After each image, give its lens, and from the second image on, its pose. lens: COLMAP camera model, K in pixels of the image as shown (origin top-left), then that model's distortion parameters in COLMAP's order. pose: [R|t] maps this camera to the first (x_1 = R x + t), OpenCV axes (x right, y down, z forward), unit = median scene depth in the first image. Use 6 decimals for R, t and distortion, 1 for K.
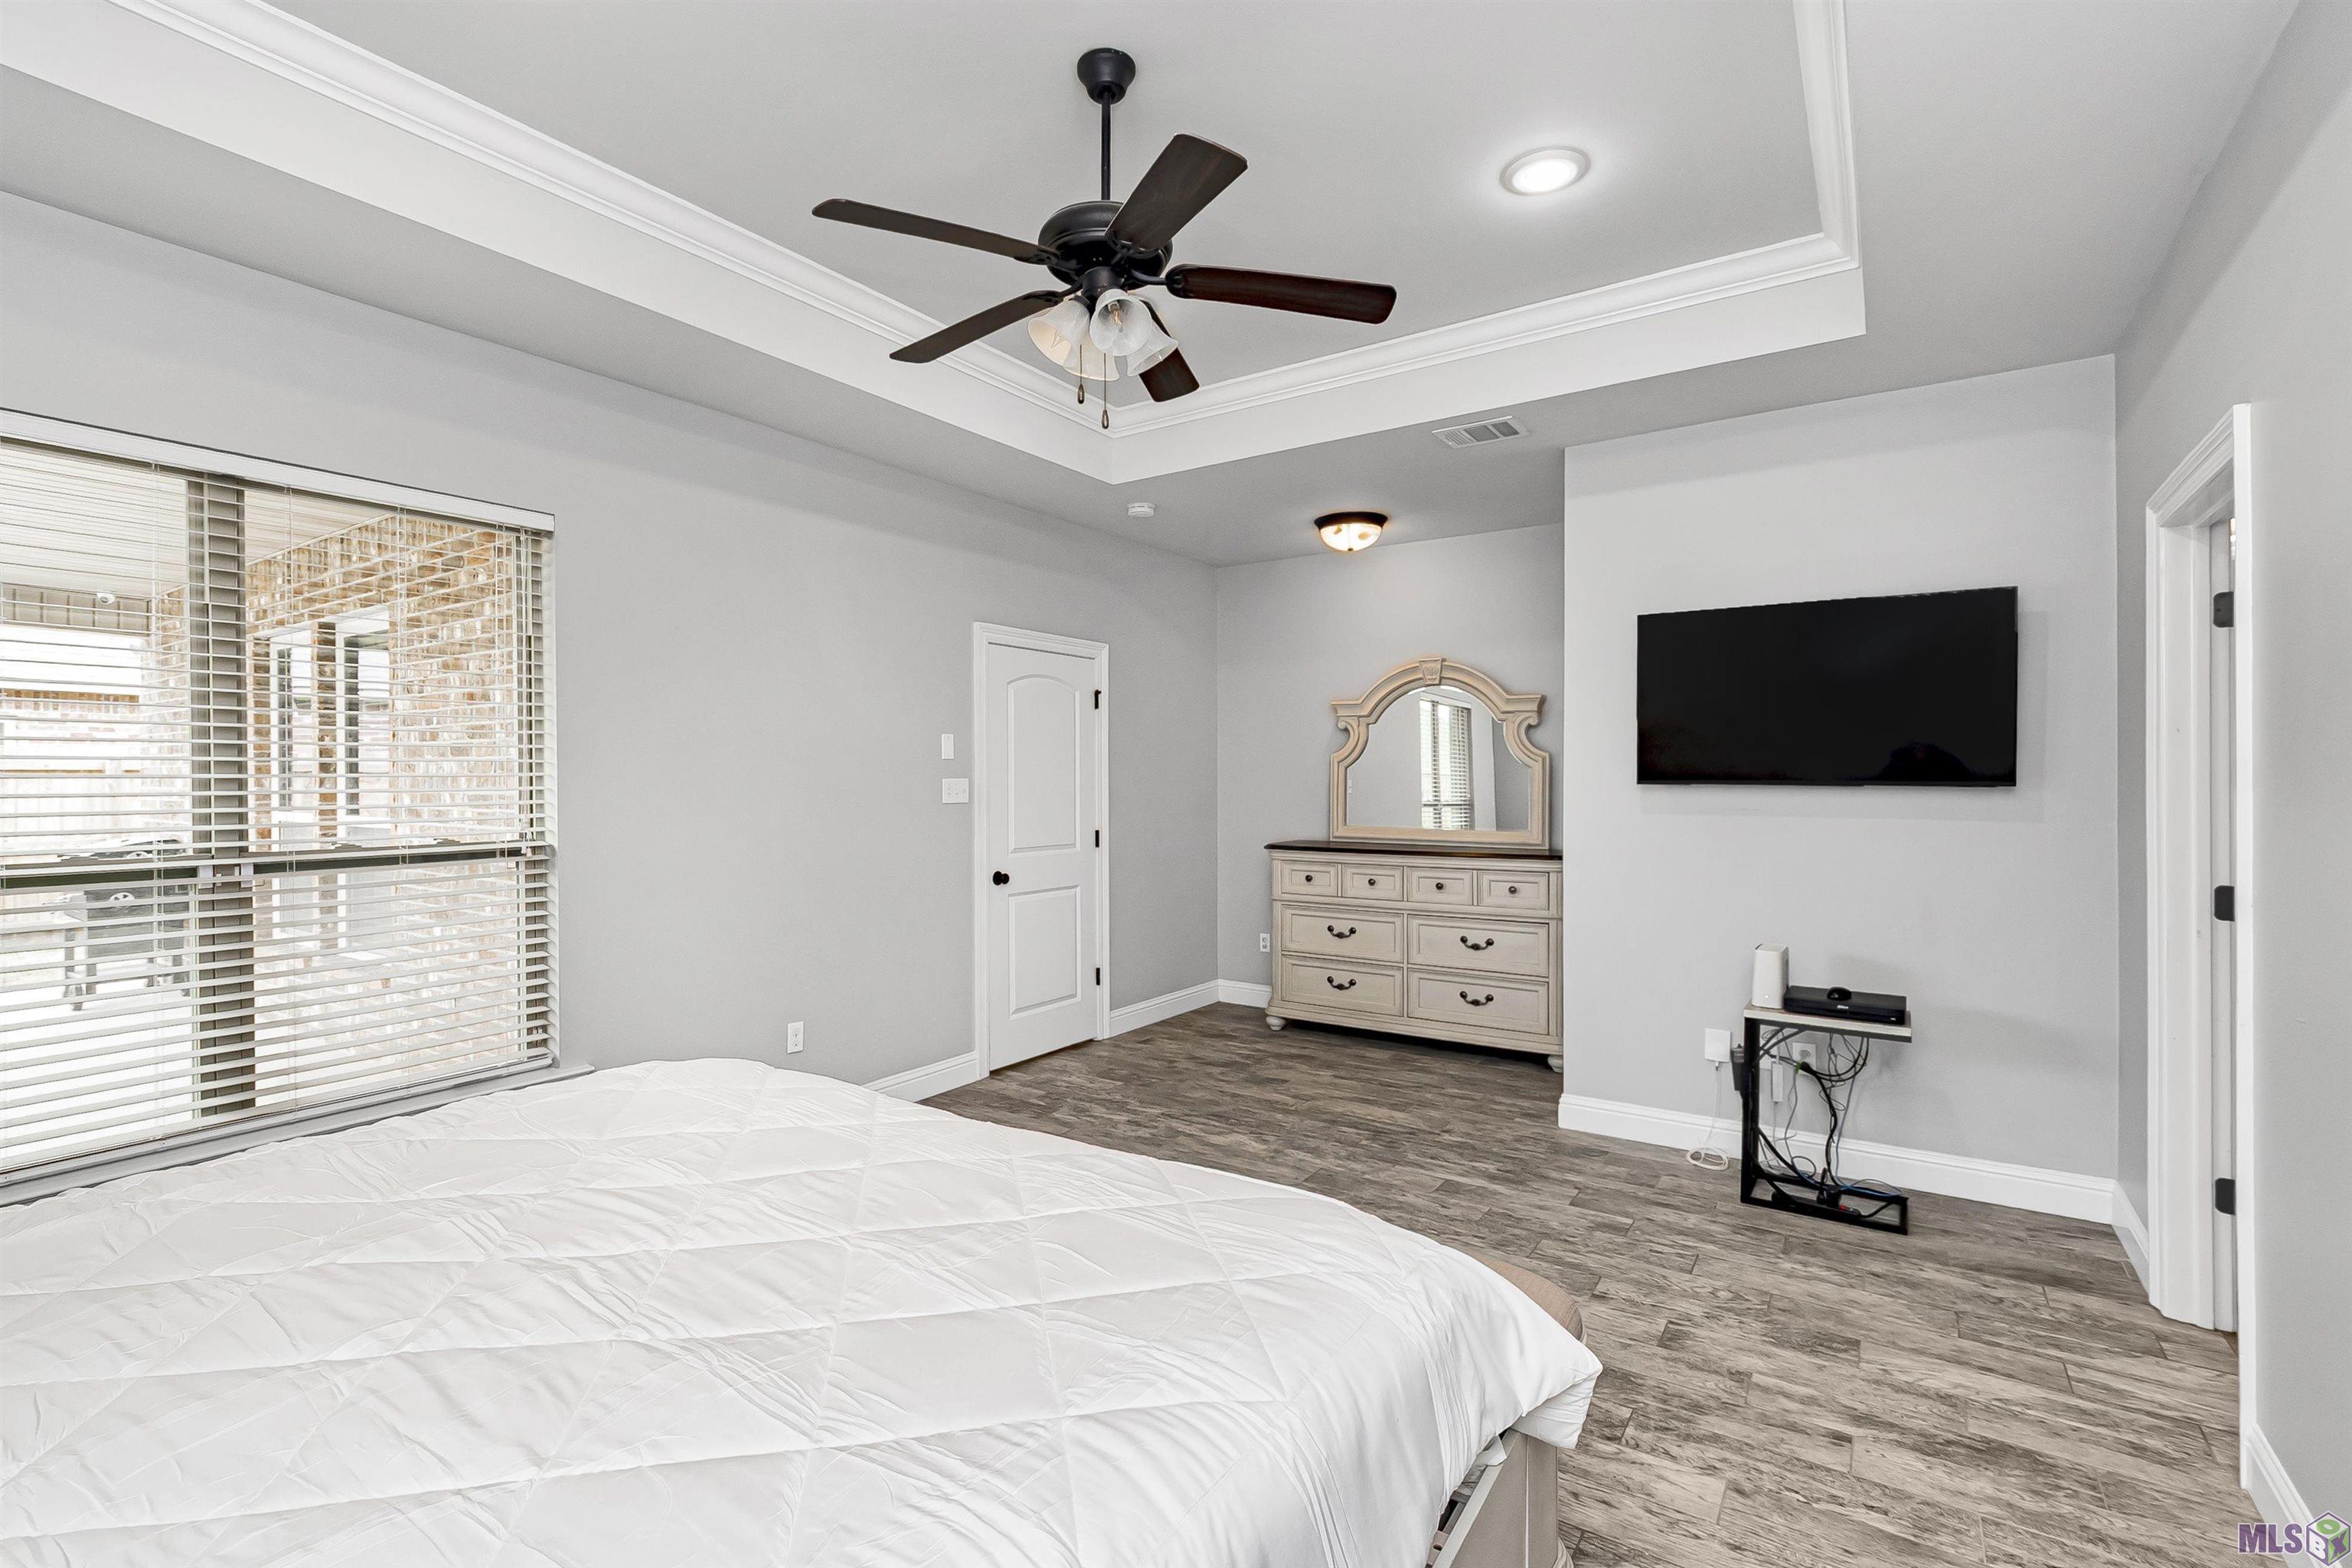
lens RADIAL K [[1066.6, 0, 1171.3], [0, 1066.6, 778.6], [0, 0, 1]] dist [0.000945, 0.003208]
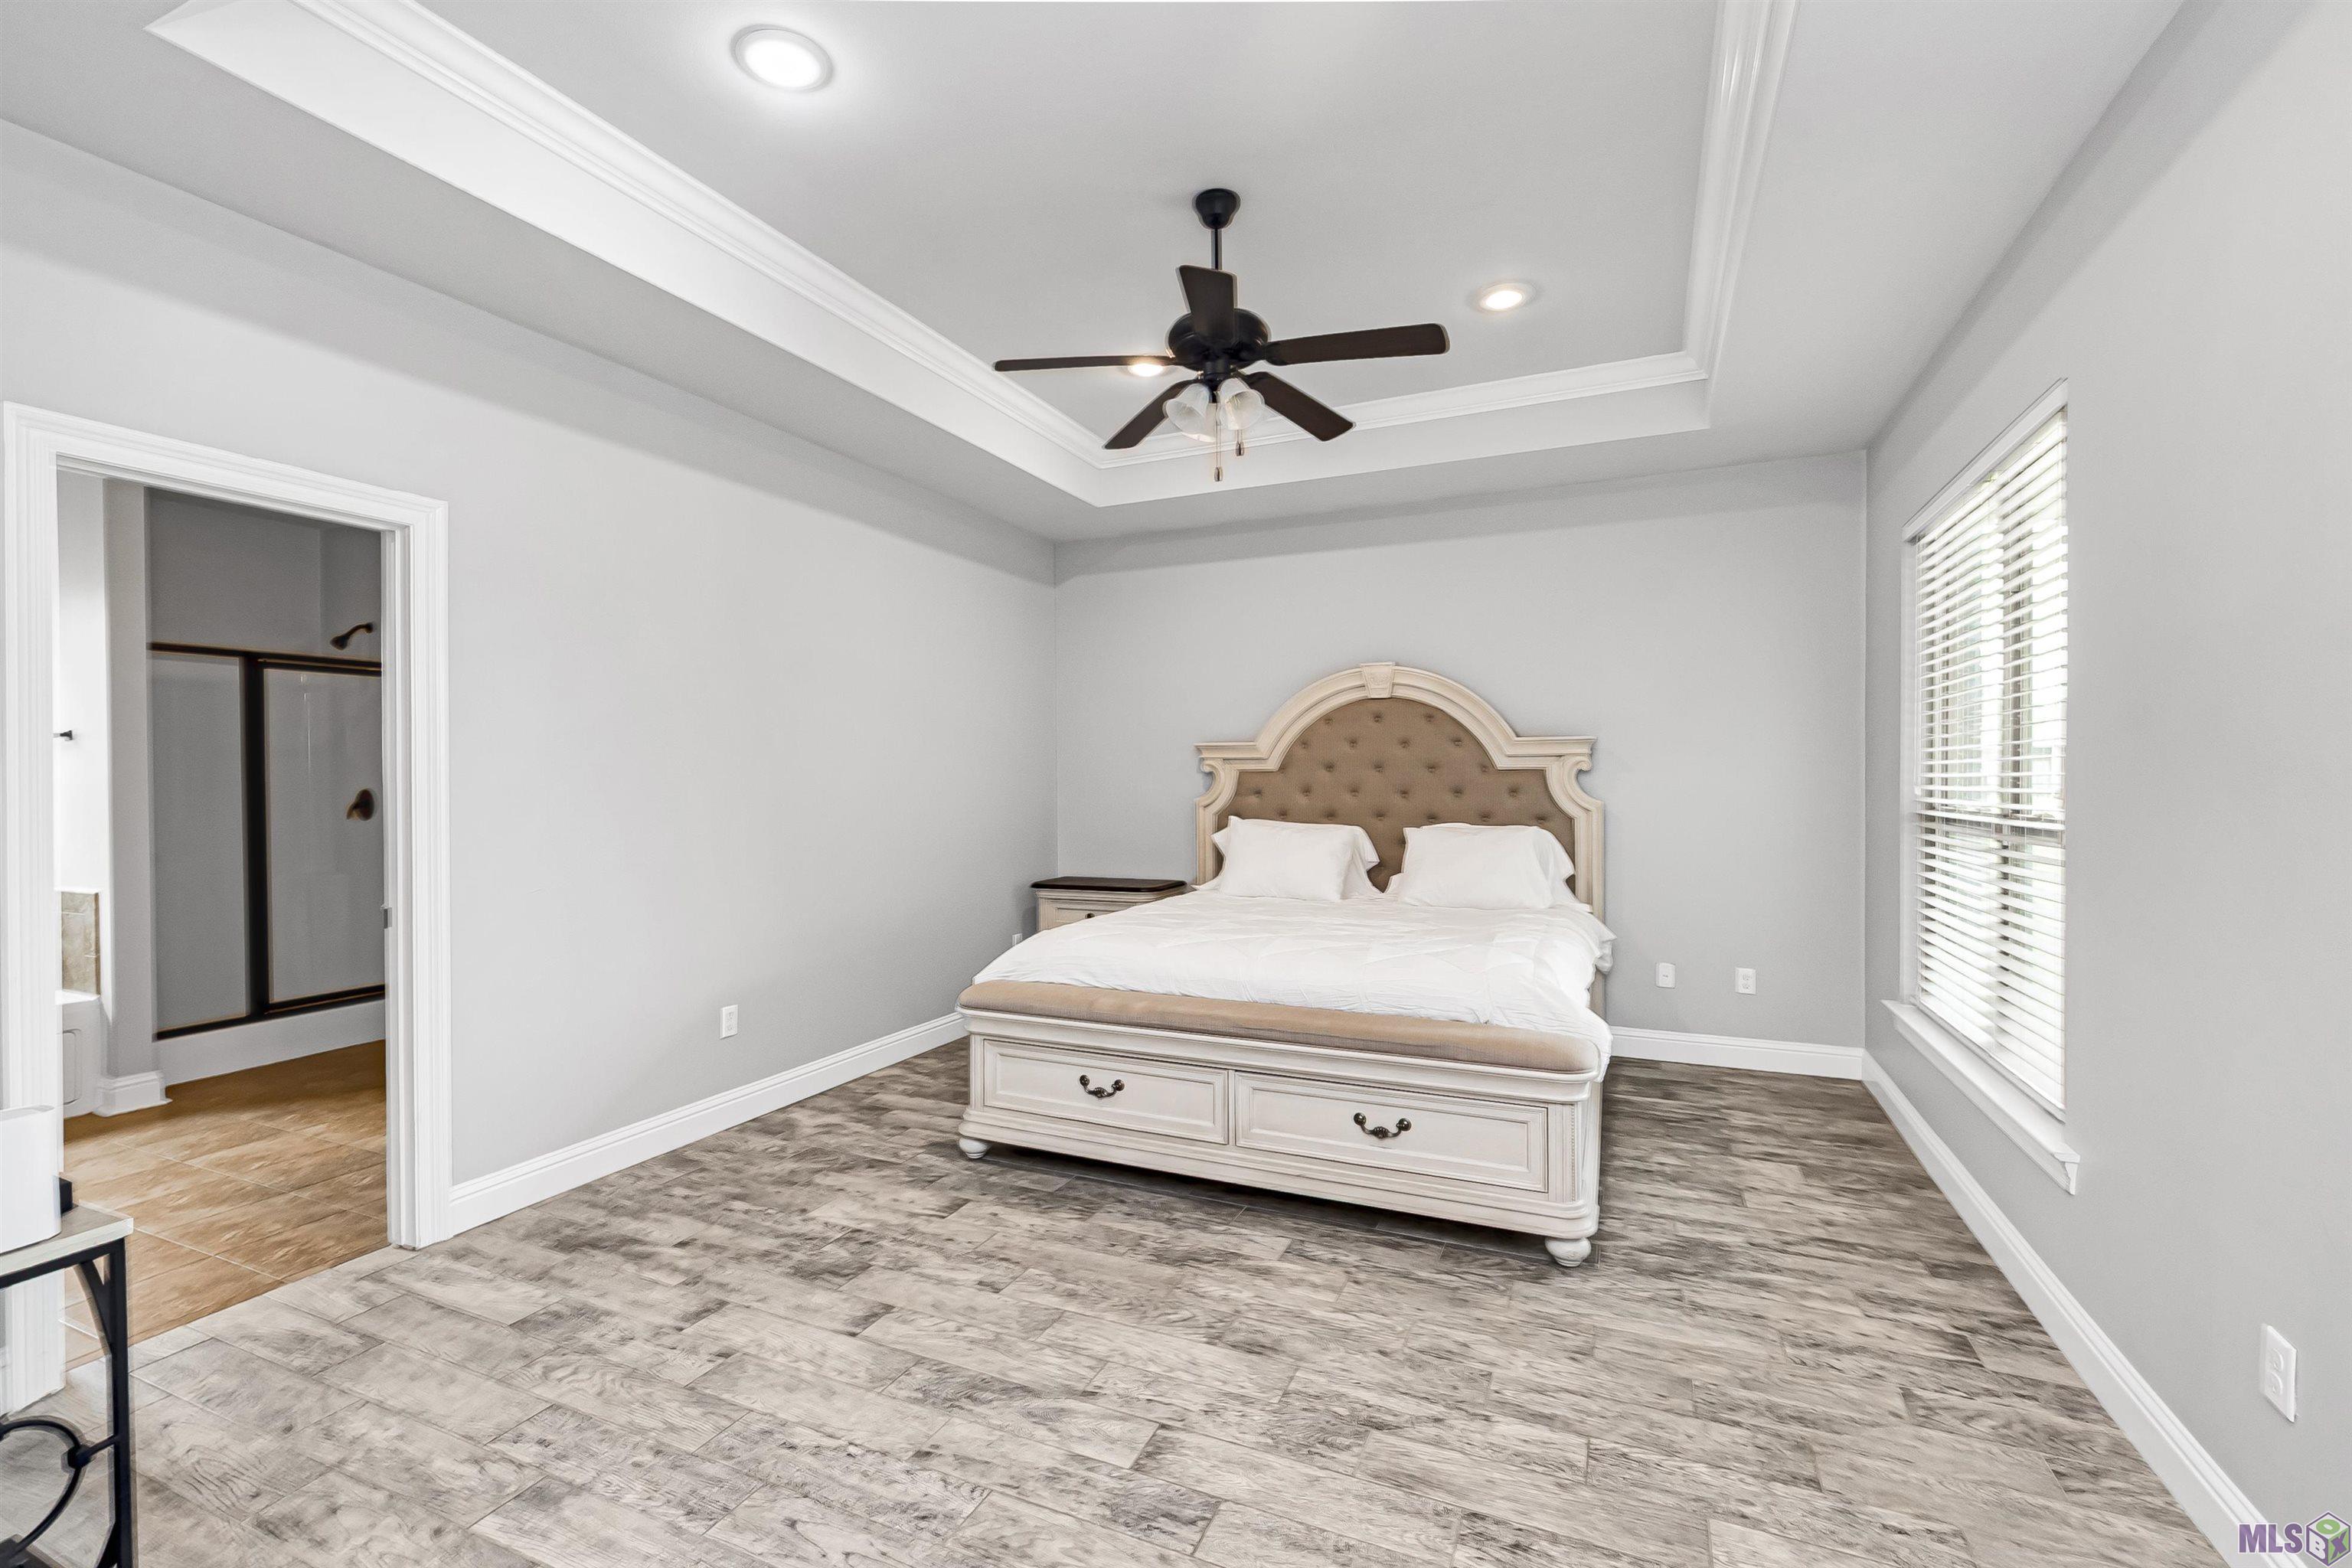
lens RADIAL K [[1066.6, 0, 1174.1], [0, 1066.6, 782.2], [0, 0, 1]] dist [0.000945, 0.003208]
pose [[-0.985777, 0.002533, -0.168037, 0.213951], [0.000427, 0.999921, 0.012569, 0.005514], [0.168056, 0.012319, -0.985700, 2.254557]]
